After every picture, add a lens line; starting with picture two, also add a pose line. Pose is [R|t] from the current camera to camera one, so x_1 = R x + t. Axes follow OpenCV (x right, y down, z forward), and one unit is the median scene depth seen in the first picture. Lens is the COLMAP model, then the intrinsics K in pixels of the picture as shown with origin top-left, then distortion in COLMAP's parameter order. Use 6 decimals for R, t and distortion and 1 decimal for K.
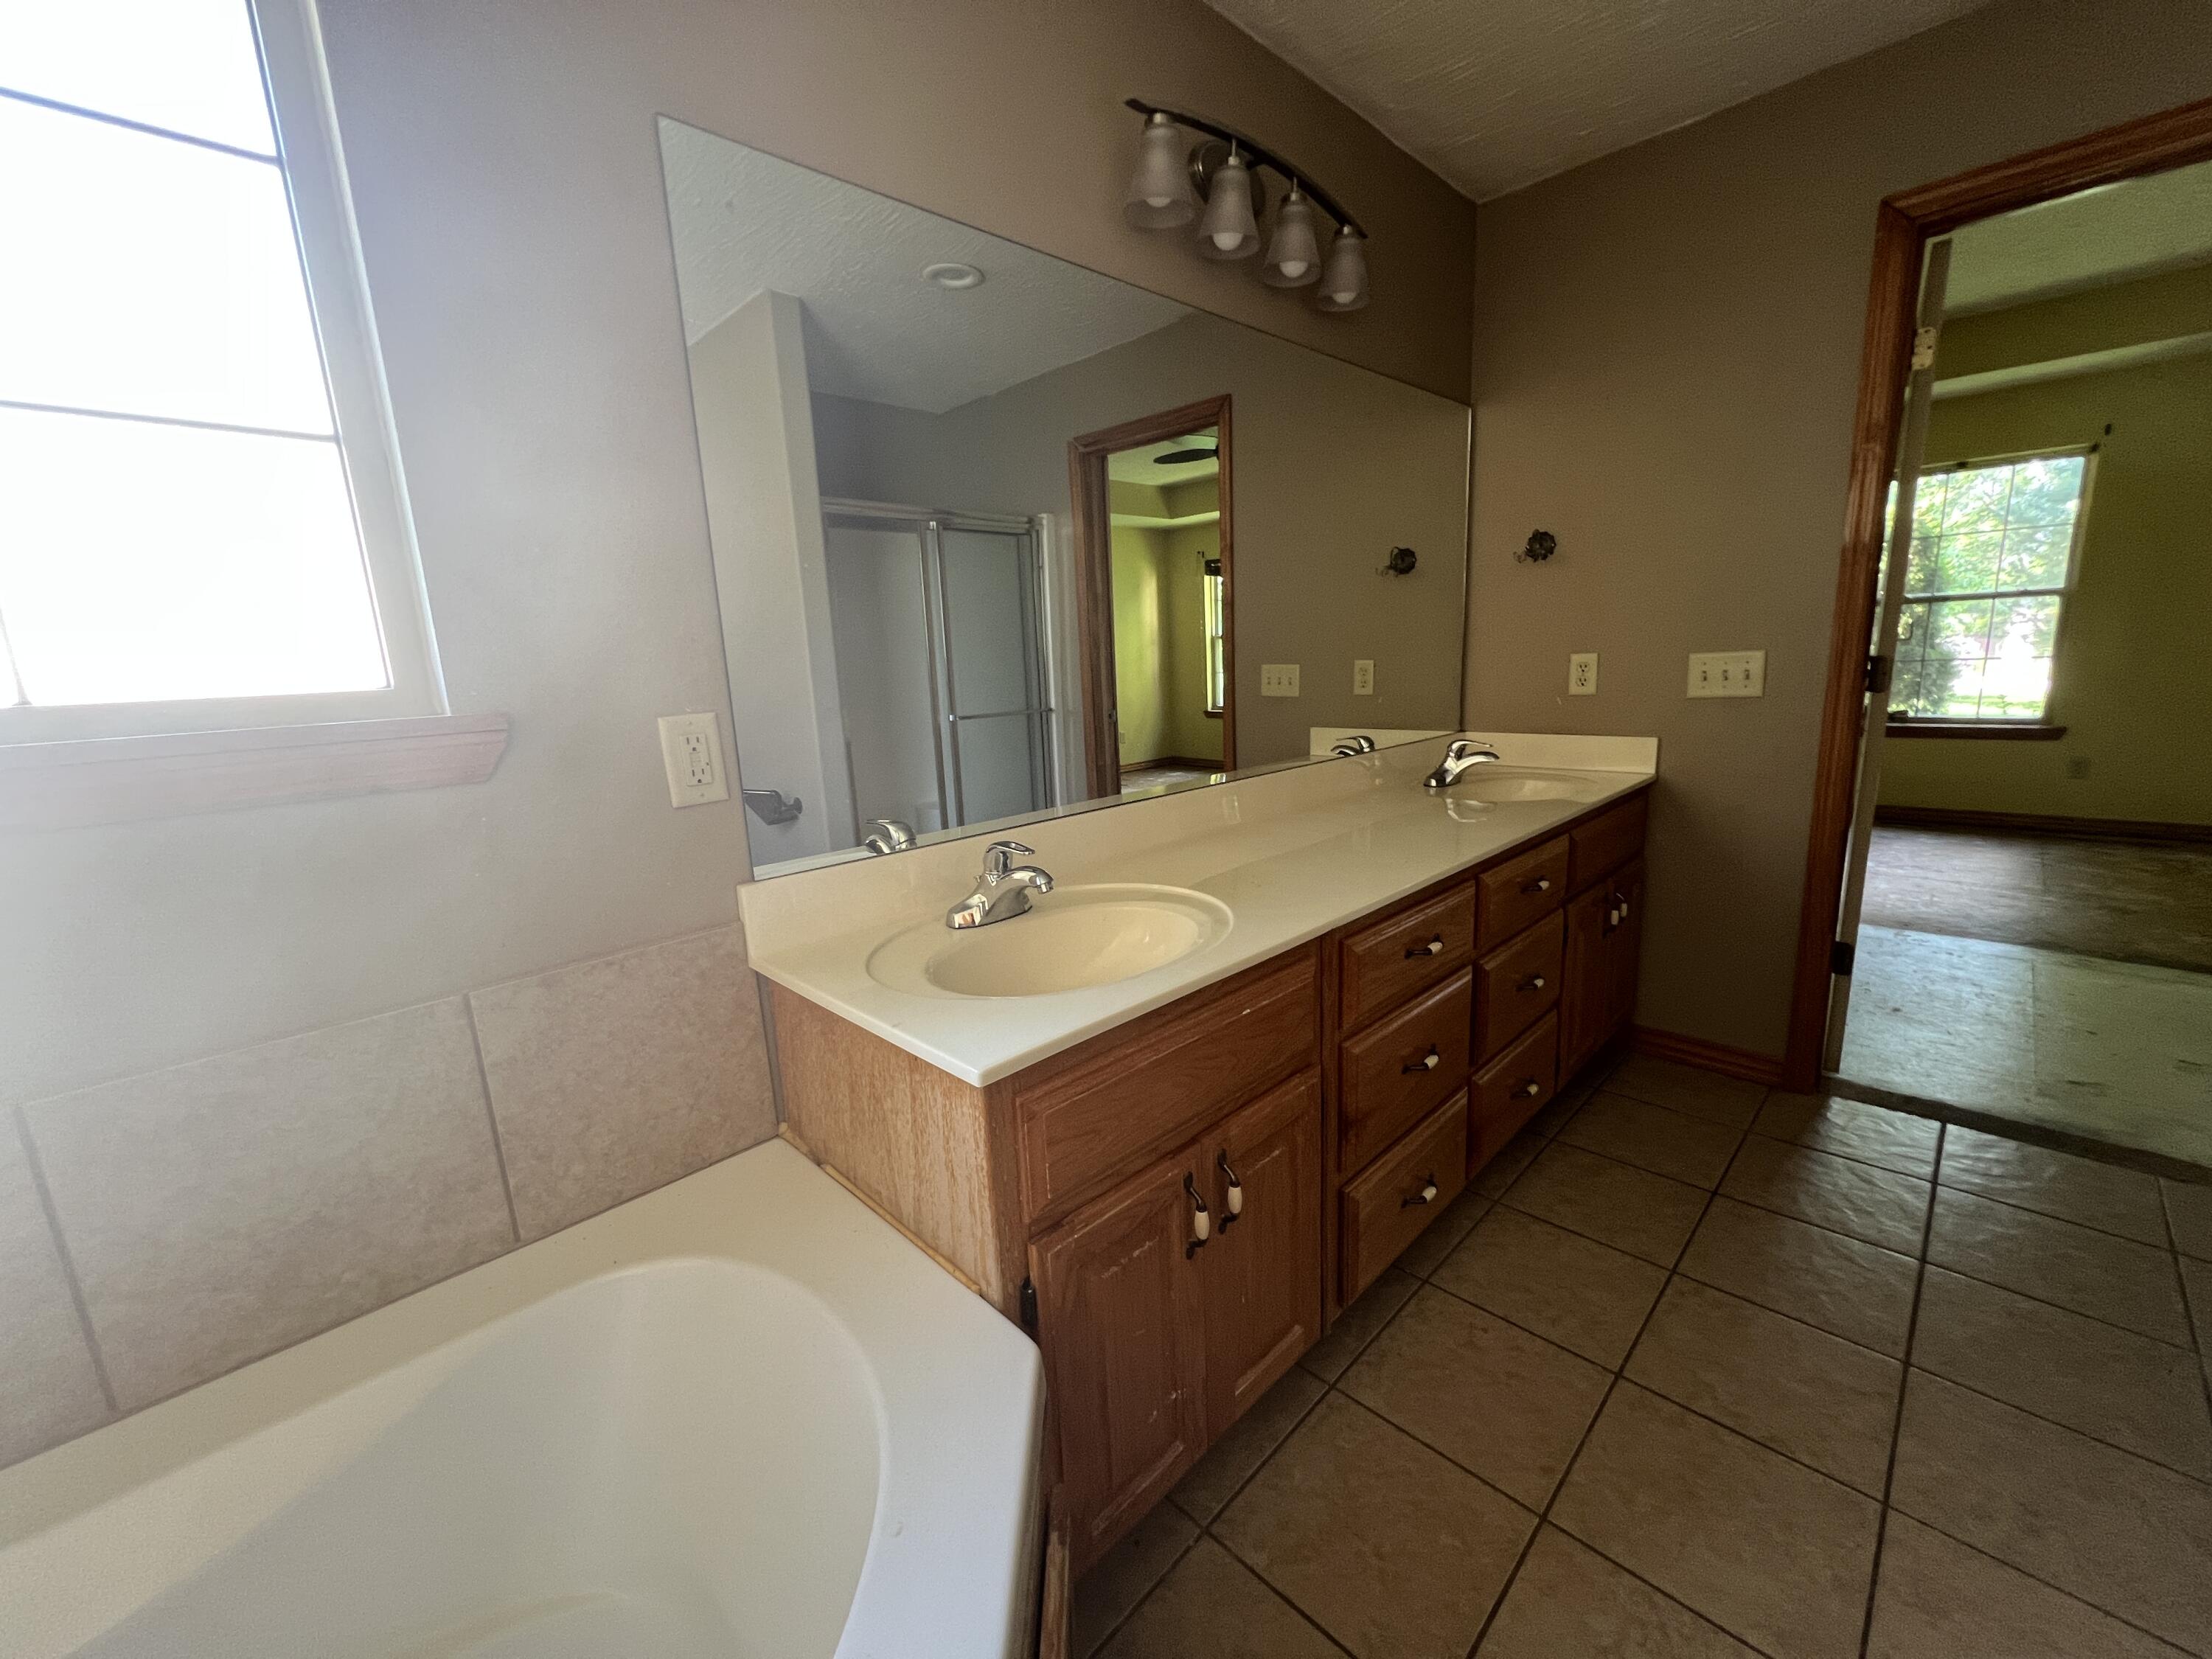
lens RADIAL K [[889.3, 0, 1104.9], [0, 889.3, 830.7], [0, 0, 1]] dist [0.000220, 0.000109]
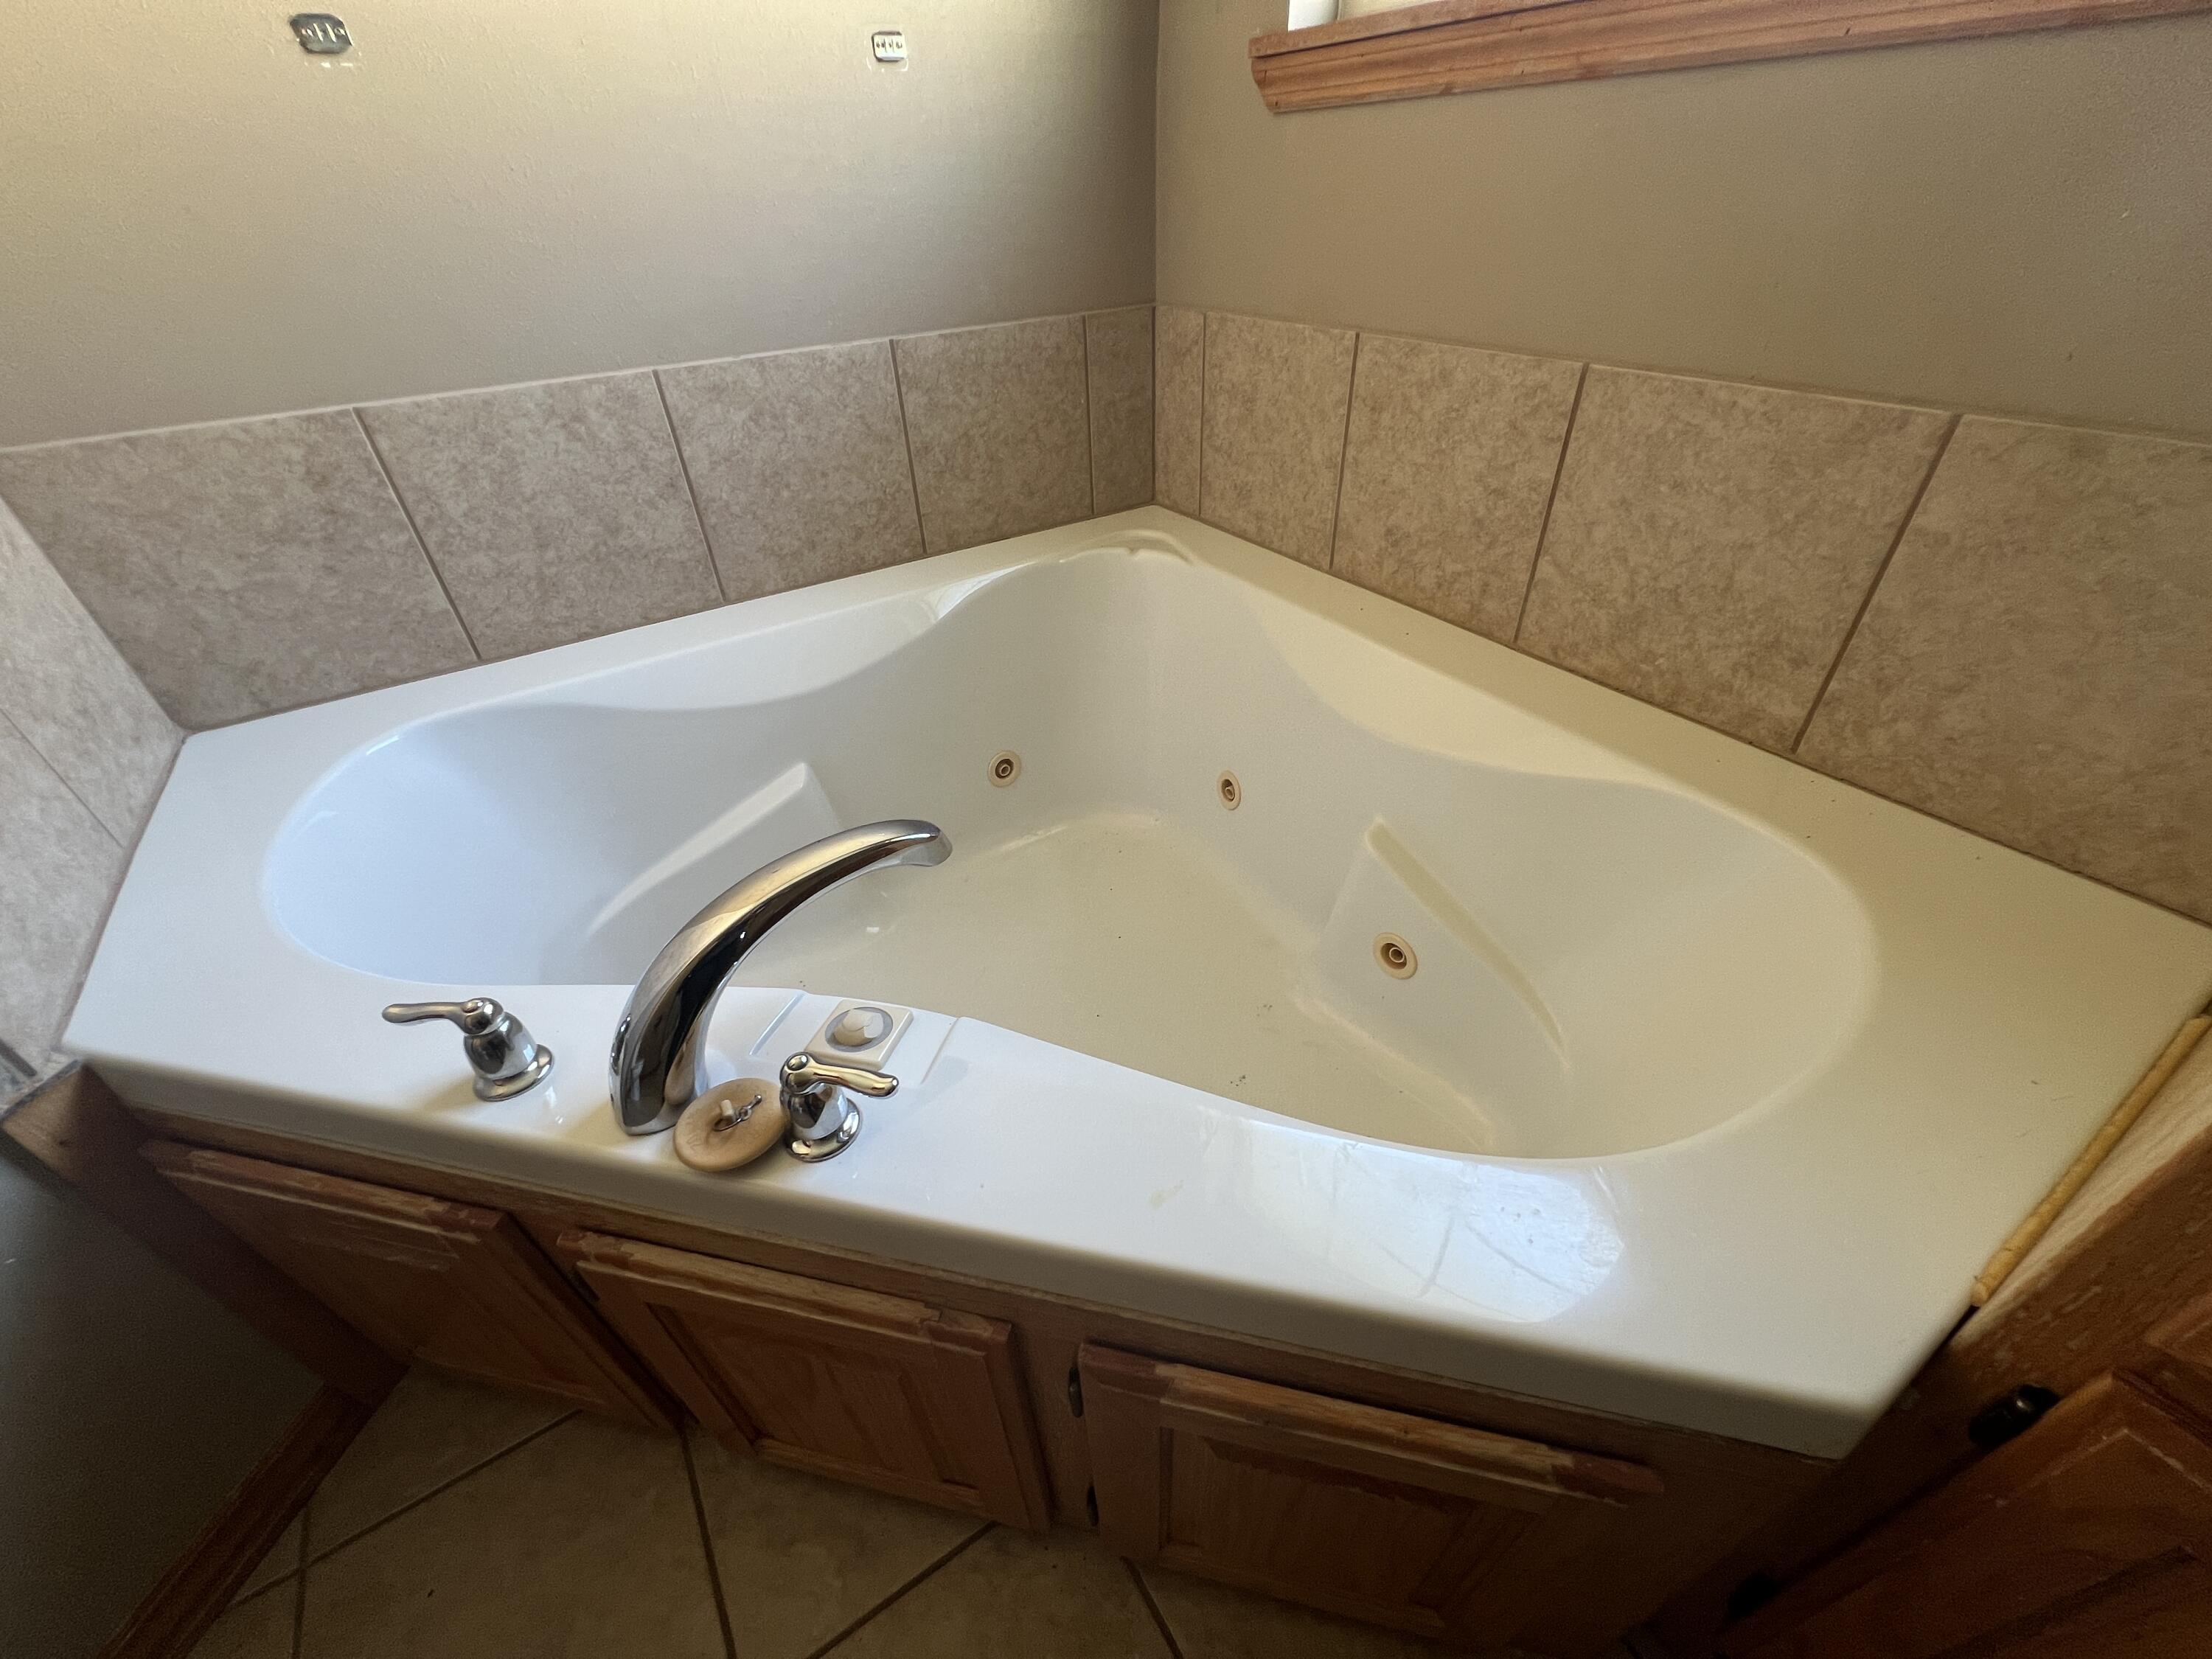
lens RADIAL K [[889.3, 0, 1107.8], [0, 889.3, 834.3], [0, 0, 1]] dist [0.000220, 0.000109]
pose [[-0.207477, 0.628727, -0.749437, 0.153943], [-0.146880, 0.737401, 0.659293, 0.059992], [0.967150, 0.246865, -0.060646, 0.446215]]
